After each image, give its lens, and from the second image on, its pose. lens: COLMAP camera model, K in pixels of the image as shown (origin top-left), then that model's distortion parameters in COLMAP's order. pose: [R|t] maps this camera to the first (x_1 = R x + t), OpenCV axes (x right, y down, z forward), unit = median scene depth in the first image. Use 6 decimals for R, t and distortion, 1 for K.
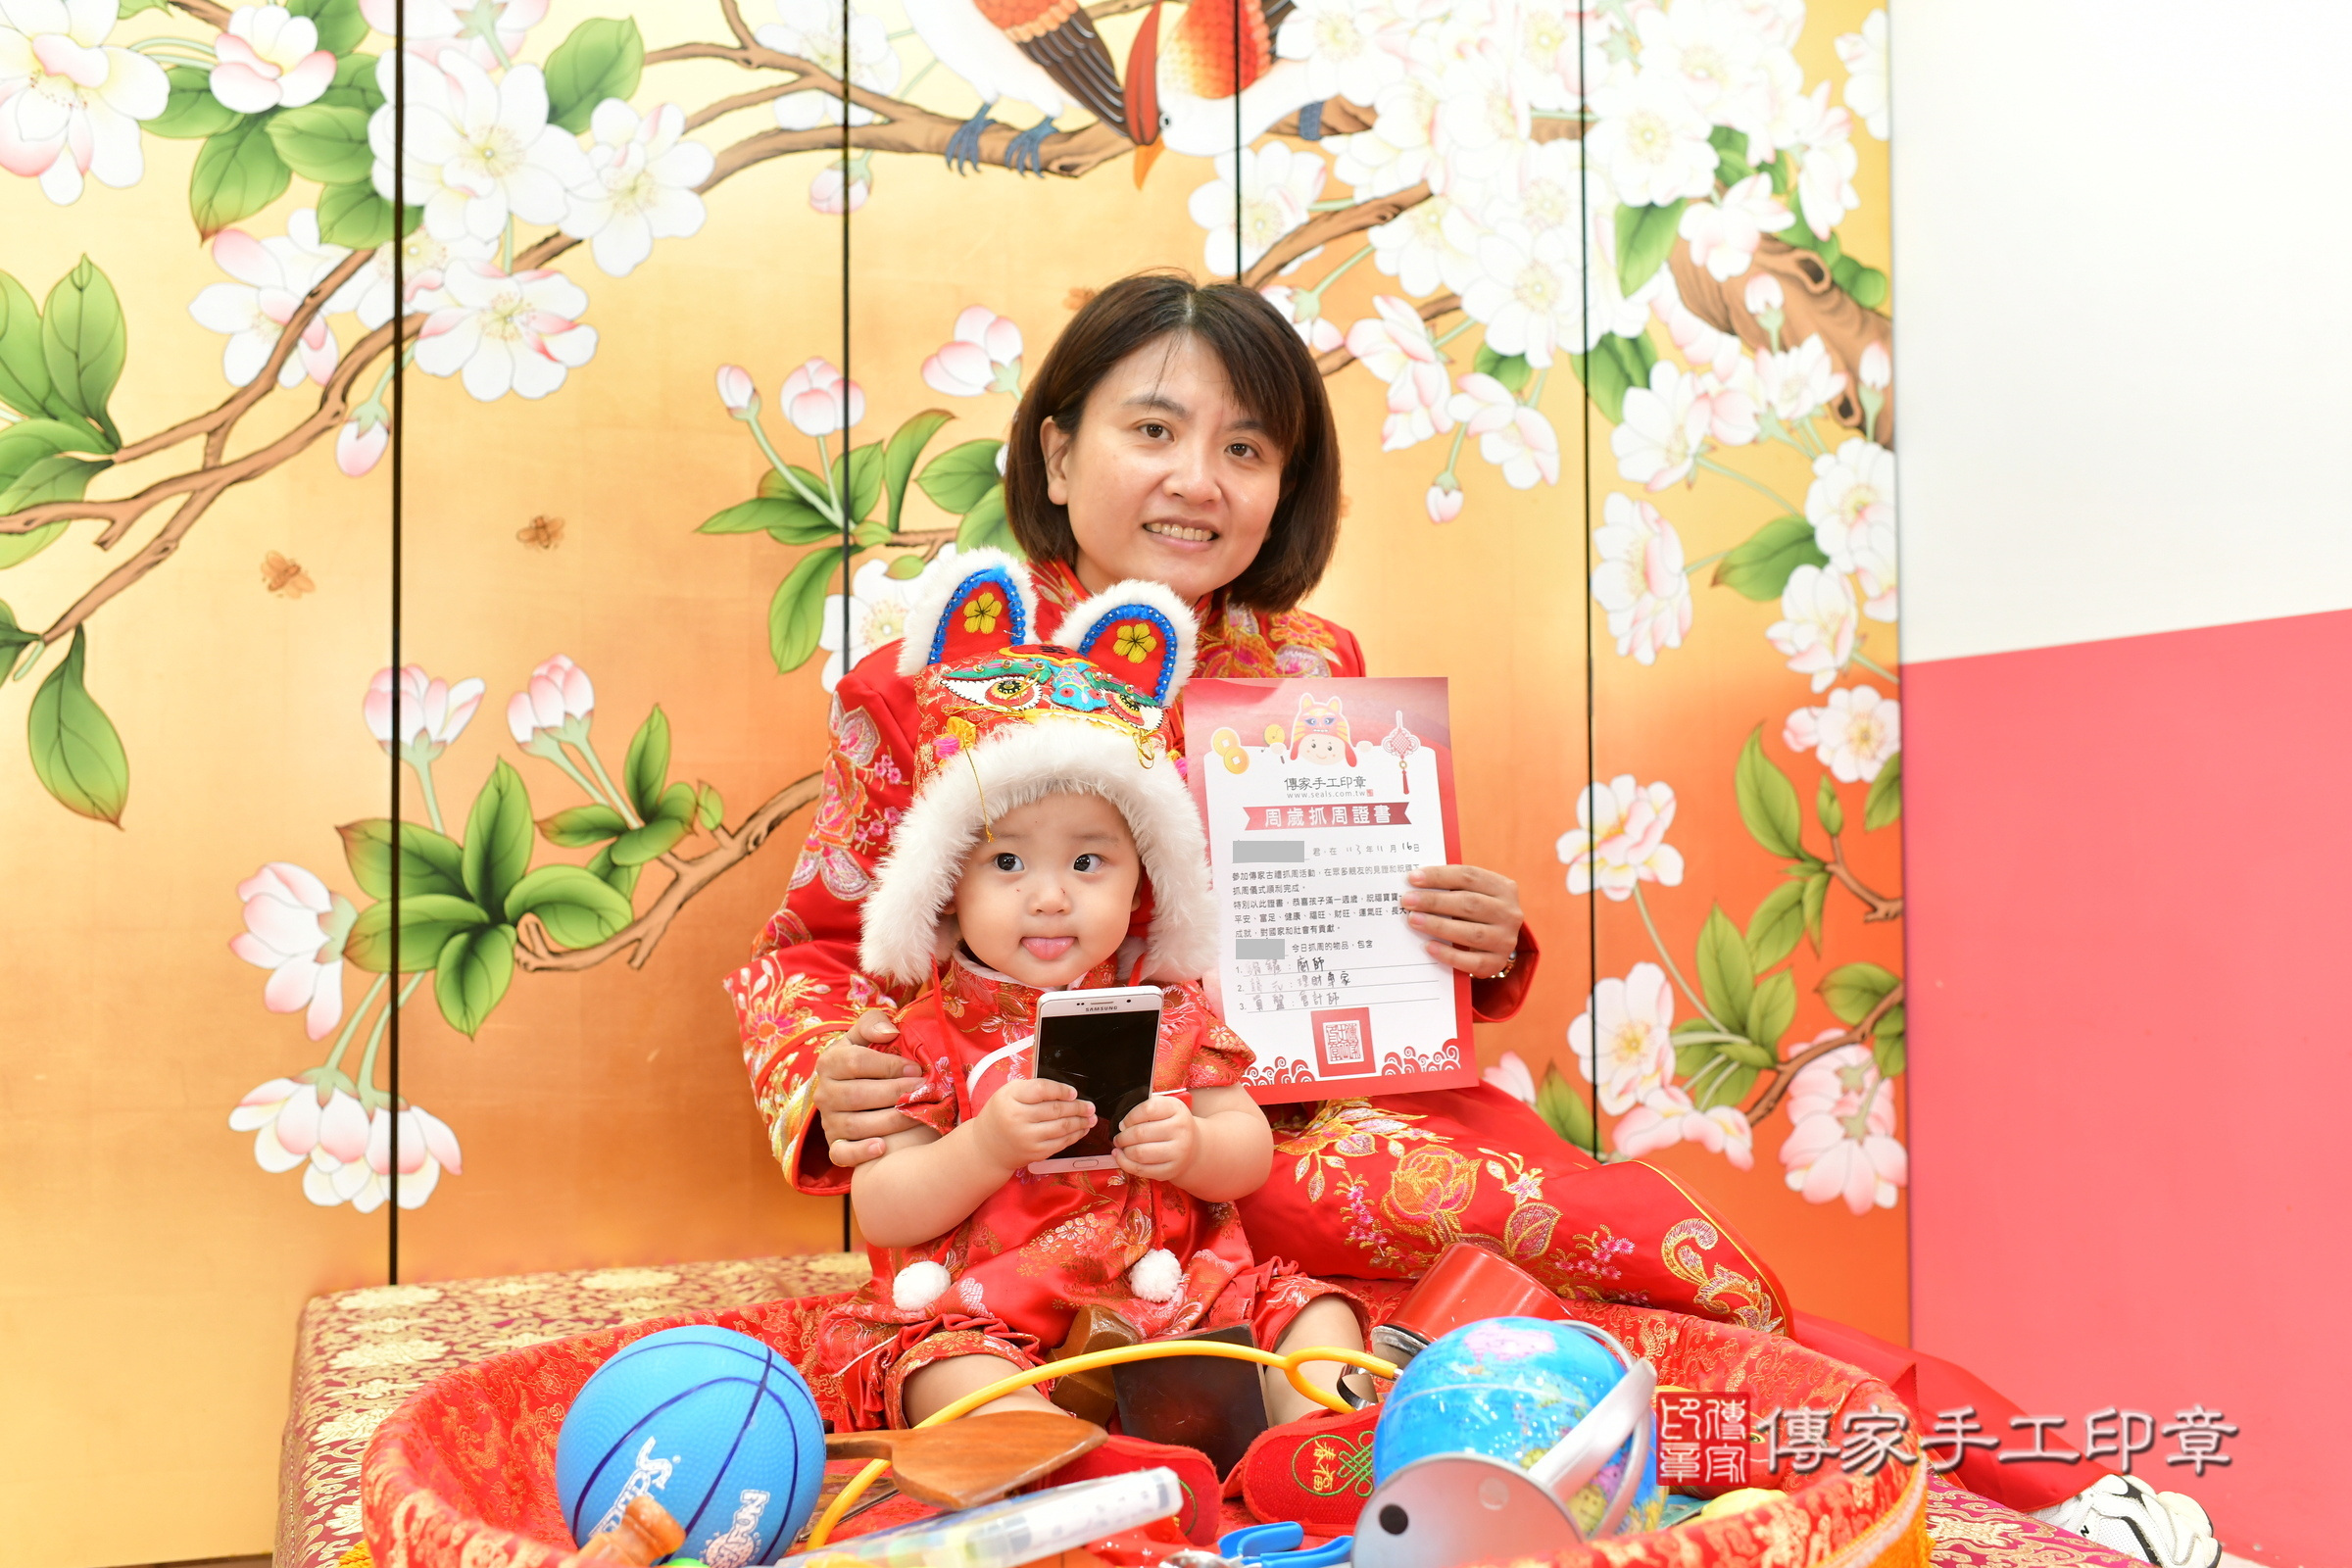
lens RADIAL K [[2346.4, 0, 1176.0], [0, 2346.4, 784.0], [0, 0, 1]] dist [-0.001300, -0.006181]
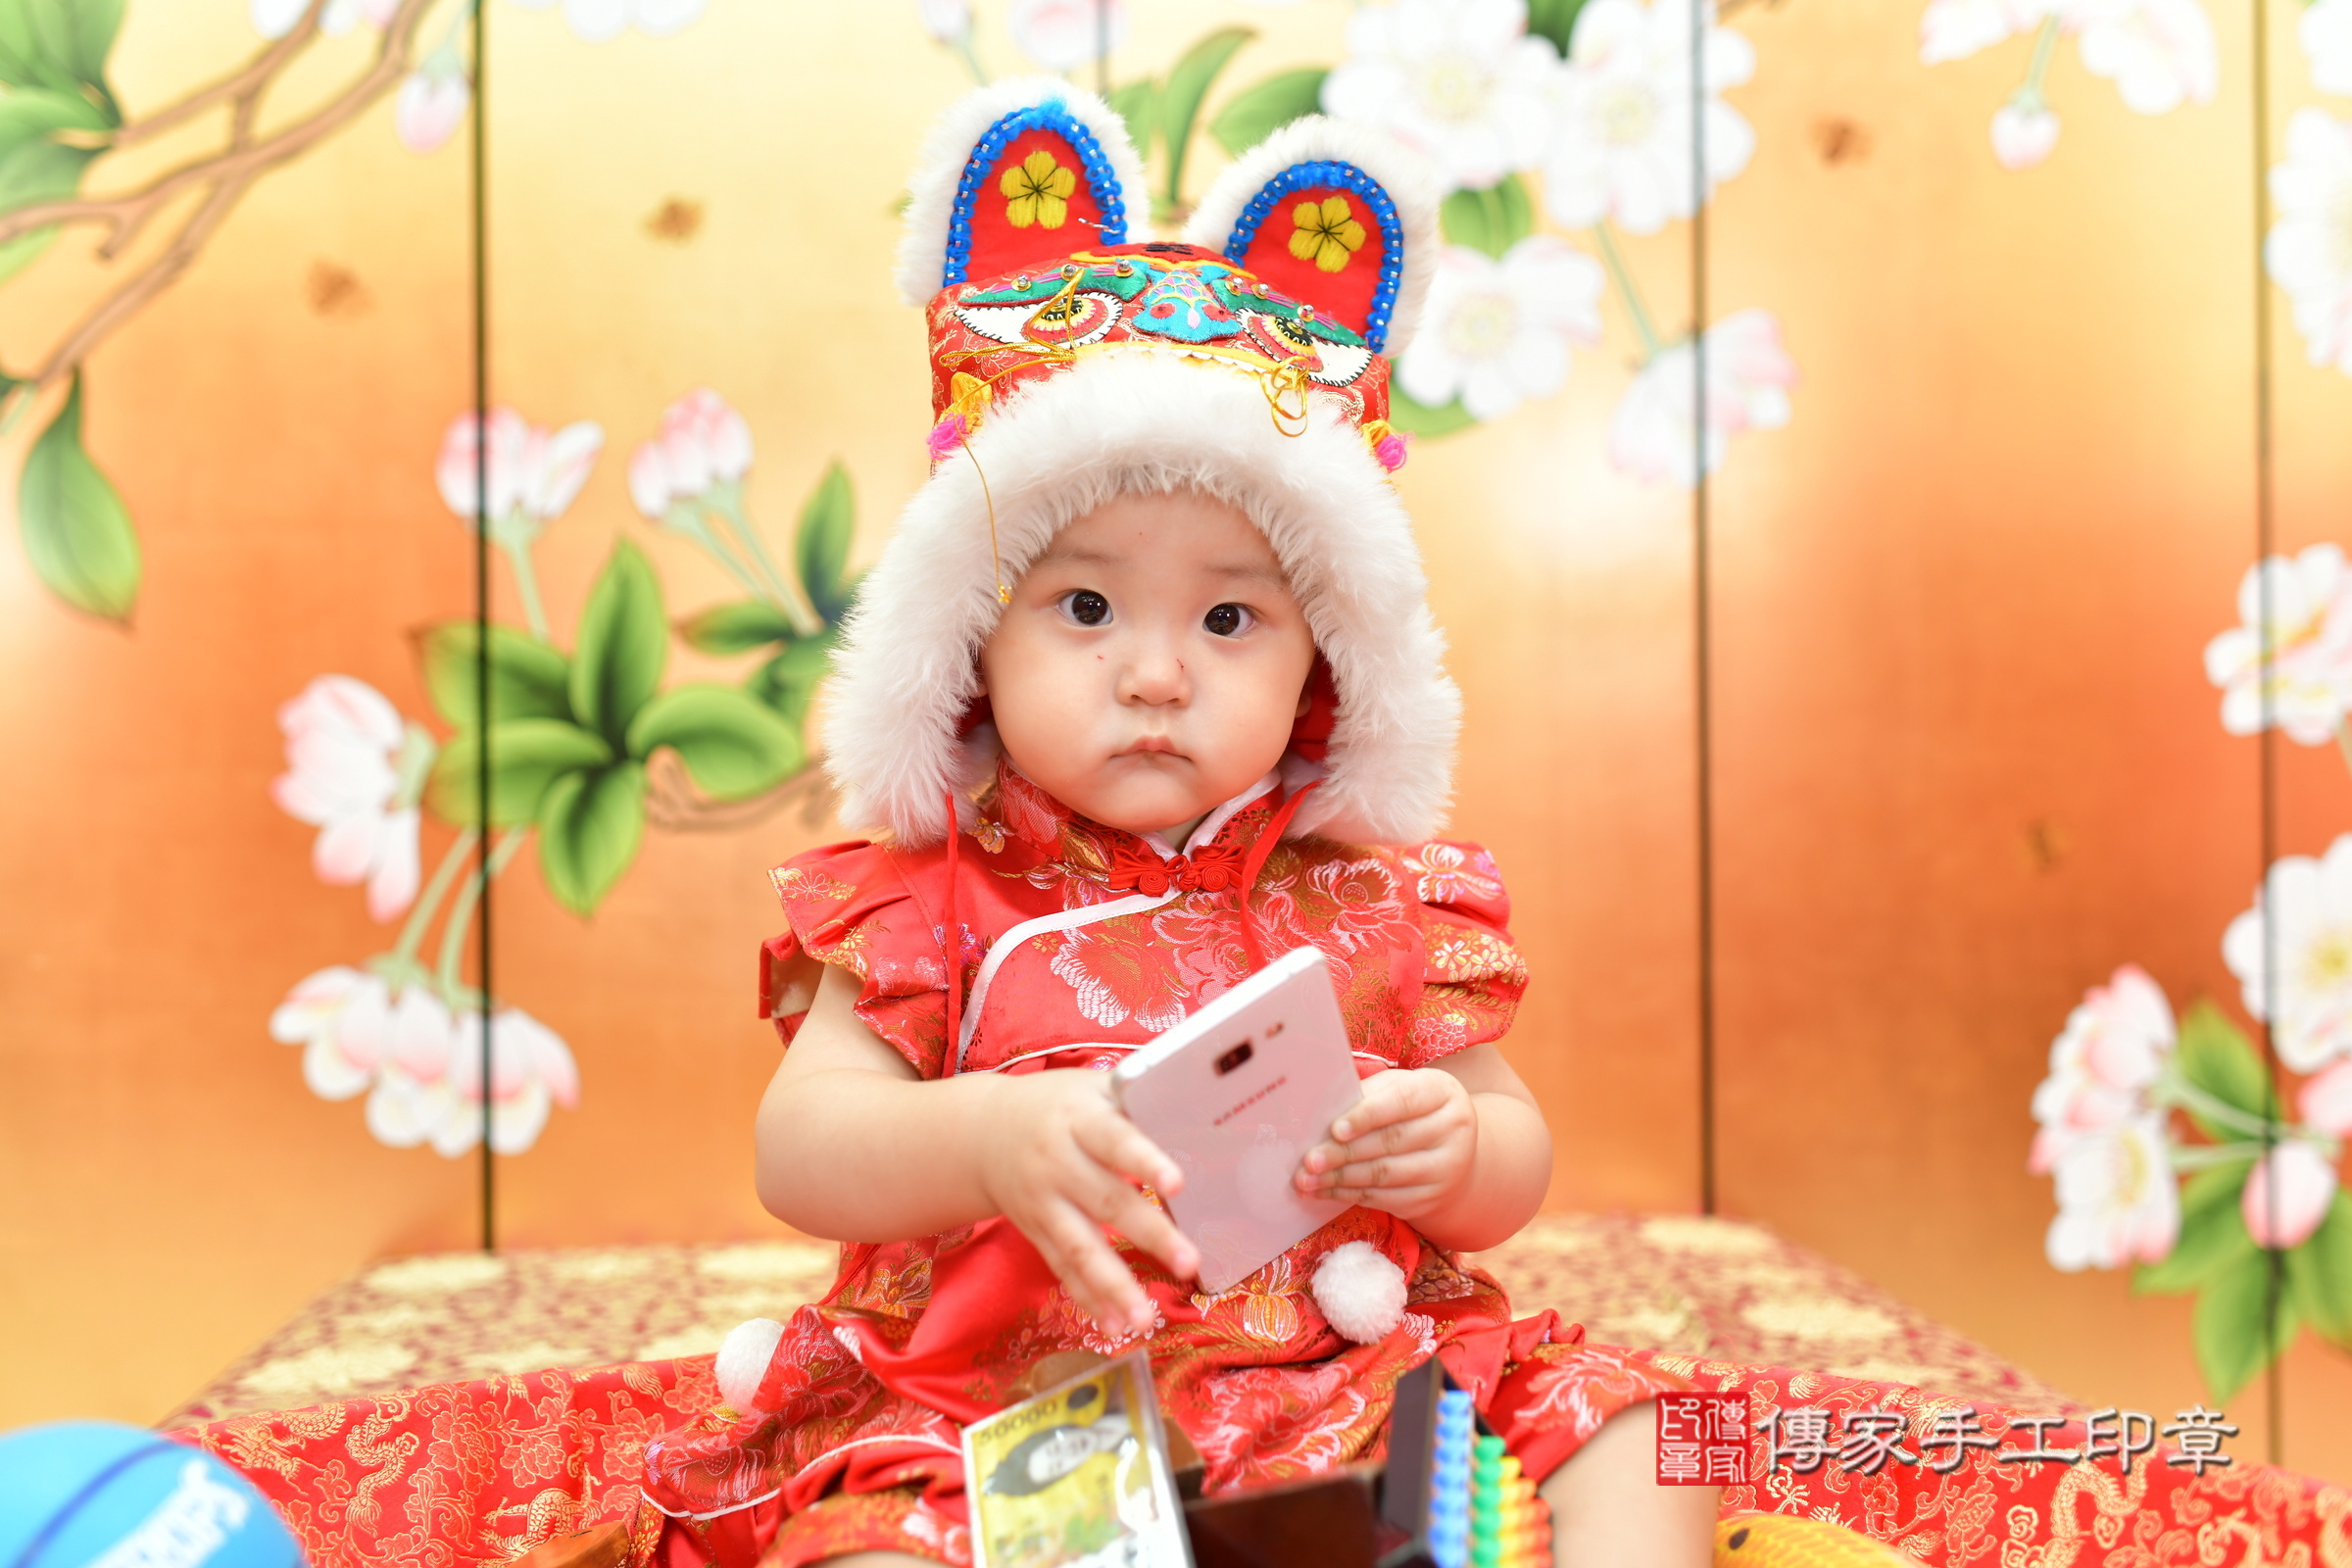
lens RADIAL K [[2419.5, 0, 1178.6], [0, 2419.5, 738.1], [0, 0, 1]] dist [0.007560, 0.003912]
pose [[0.965096, -0.001599, -0.261891, 0.074188], [0.009789, 0.999503, 0.029972, 0.031251], [0.261713, -0.031489, 0.964632, 0.325676]]
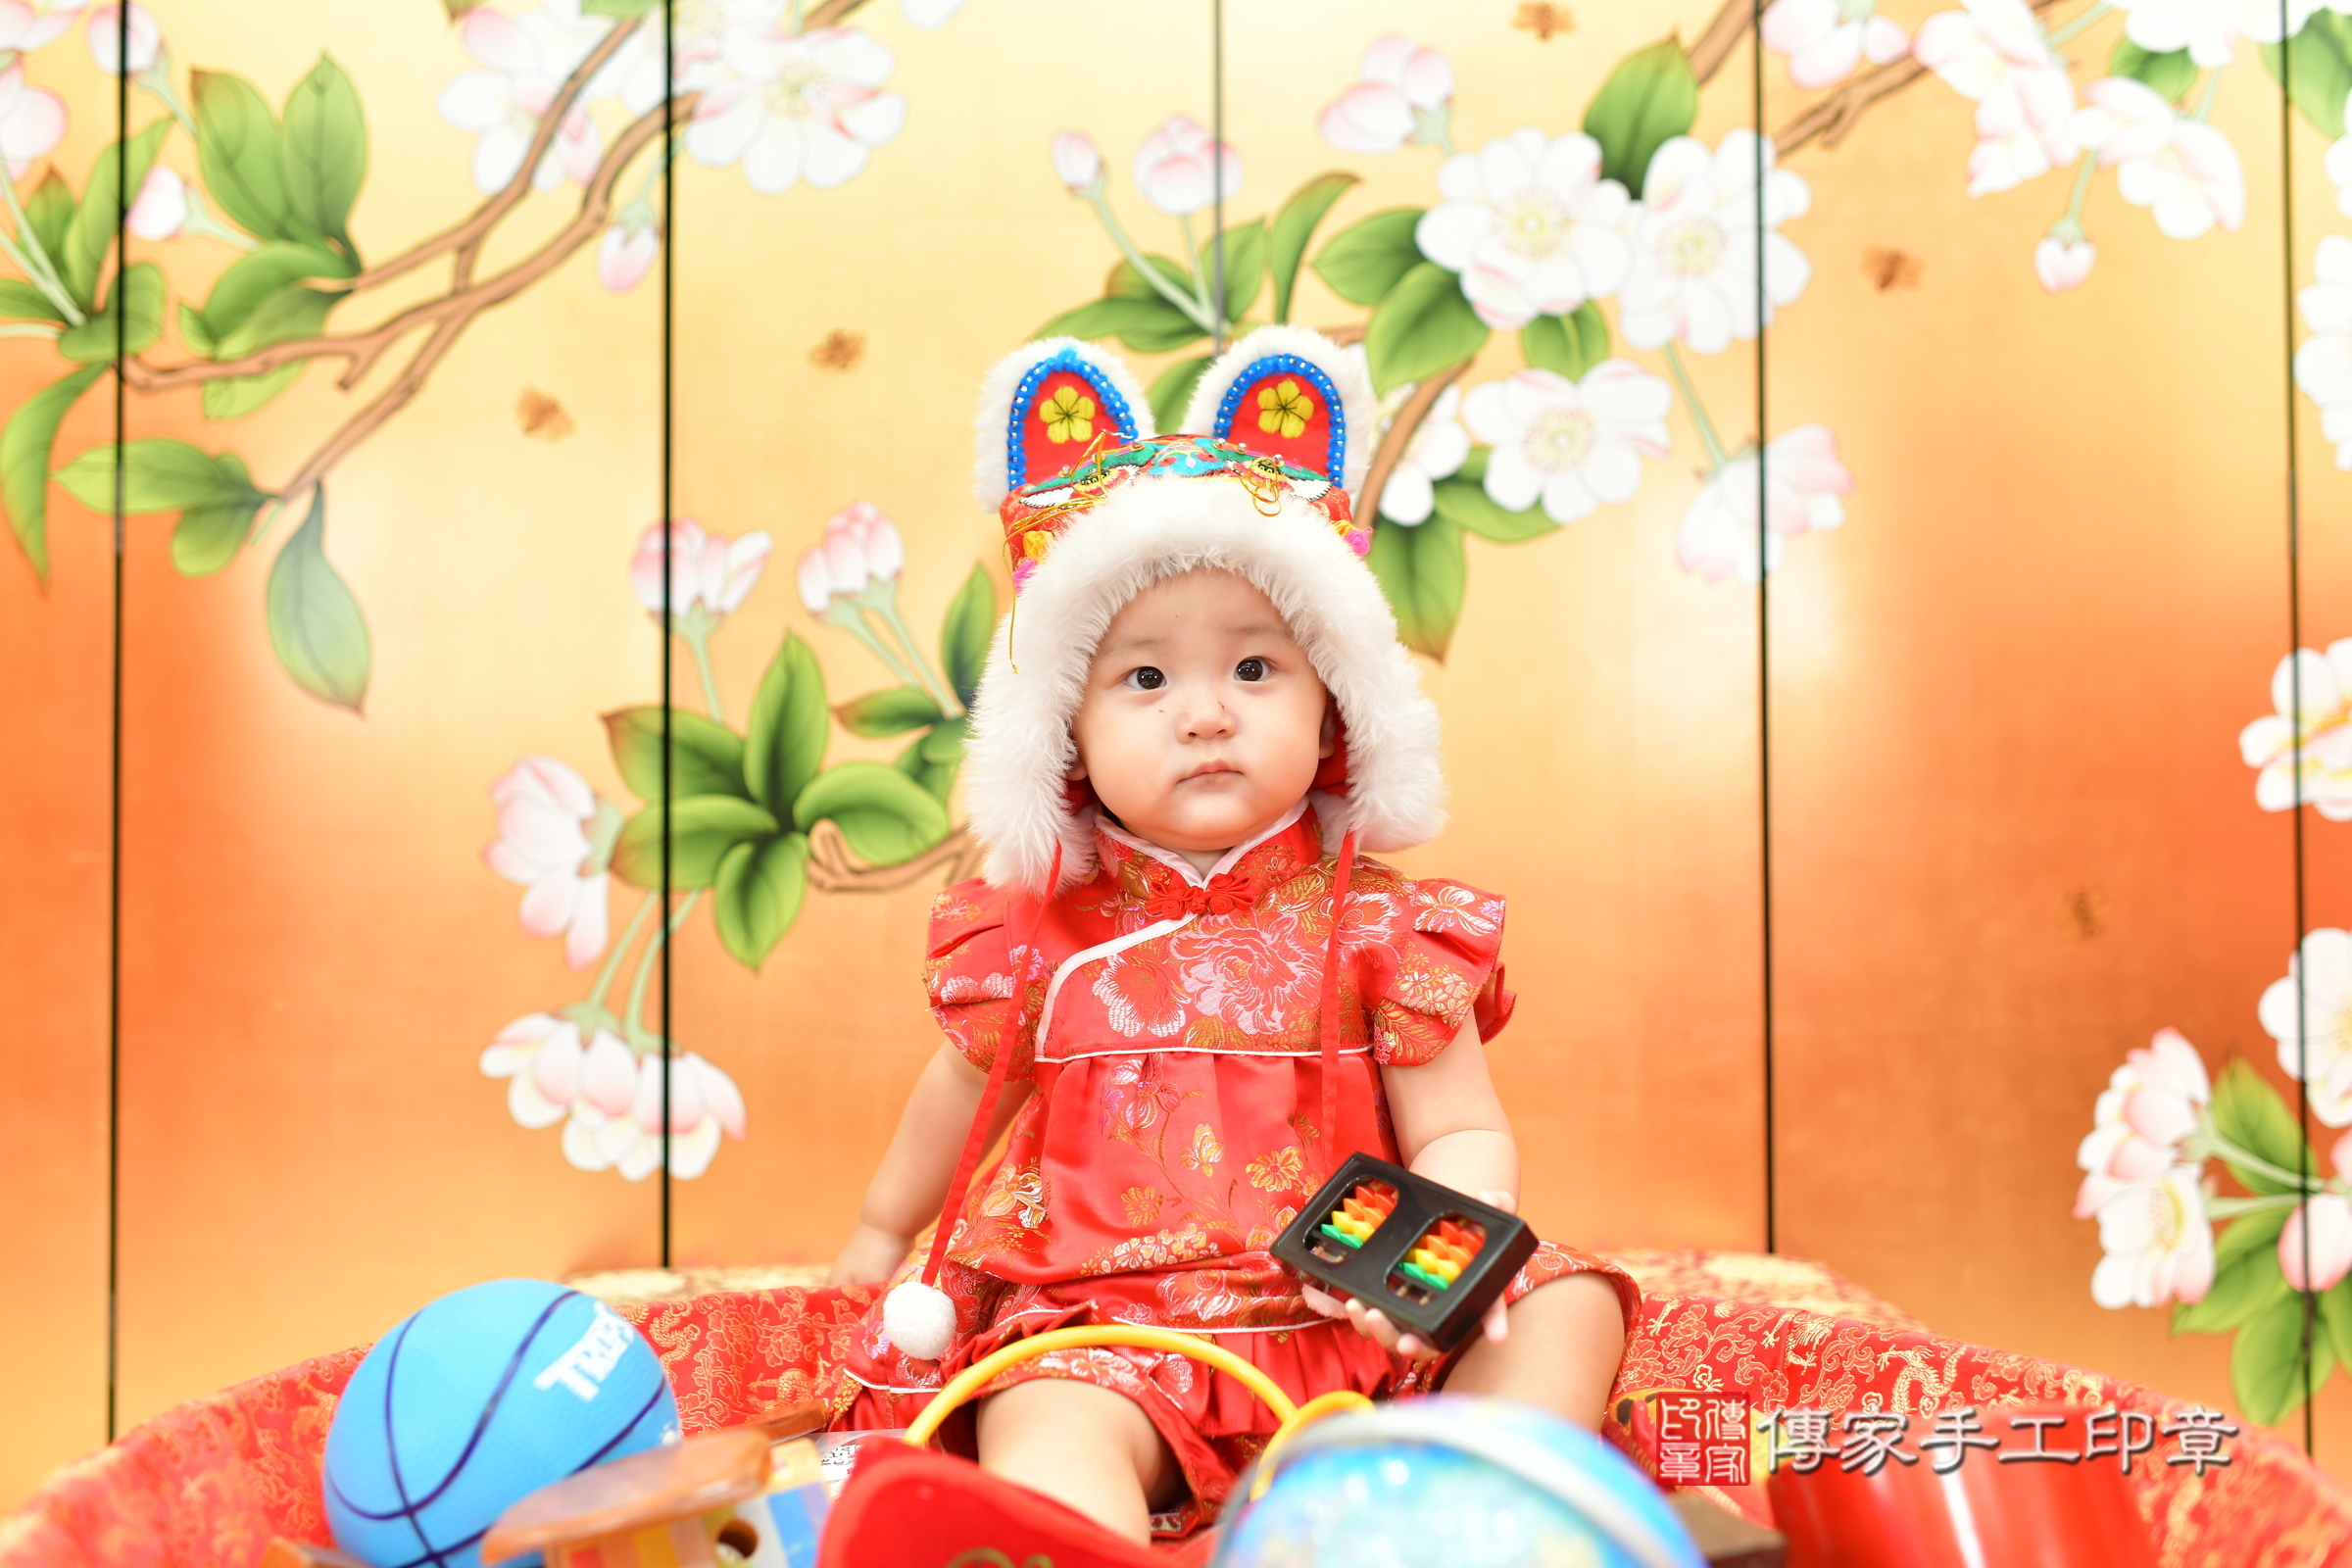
lens RADIAL K [[2451.5, 0, 1163.6], [0, 2451.5, 740.1], [0, 0, 1]] dist [0.012824, -0.017793]
pose [[0.948382, -0.006202, -0.317070, 0.106313], [0.007468, 0.999968, 0.002777, 0.026122], [0.317042, -0.005001, 0.948398, 0.235225]]
